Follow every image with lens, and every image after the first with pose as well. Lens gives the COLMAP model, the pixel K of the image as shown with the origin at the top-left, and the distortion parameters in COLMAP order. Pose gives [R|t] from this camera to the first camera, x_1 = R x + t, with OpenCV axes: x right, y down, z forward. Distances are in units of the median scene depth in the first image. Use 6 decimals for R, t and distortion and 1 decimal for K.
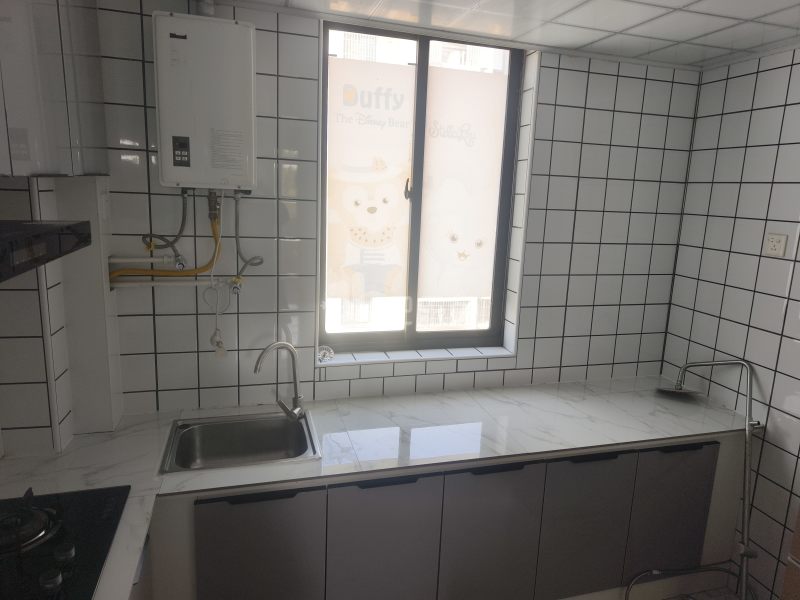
lens RADIAL K [[534.4, 0, 416.0], [0, 534.4, 289.6], [0, 0, 1]] dist [0.032120, -0.030844]
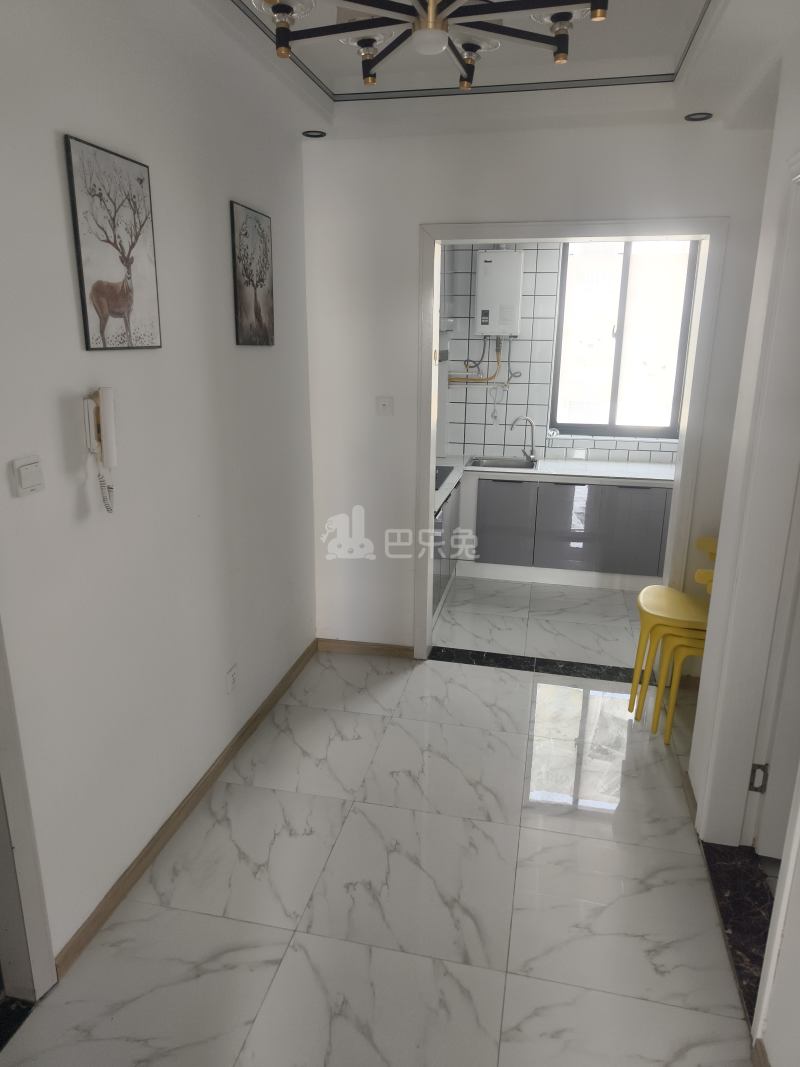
lens RADIAL K [[712.8, 0, 398.6], [0, 712.8, 534.7], [0, 0, 1]] dist [0.032120, -0.030844]
pose [[0.866072, 0.101212, -0.489567, 0.632845], [-0.063238, 0.993605, 0.093544, 0.301854], [0.495904, -0.050056, 0.866933, -1.425712]]
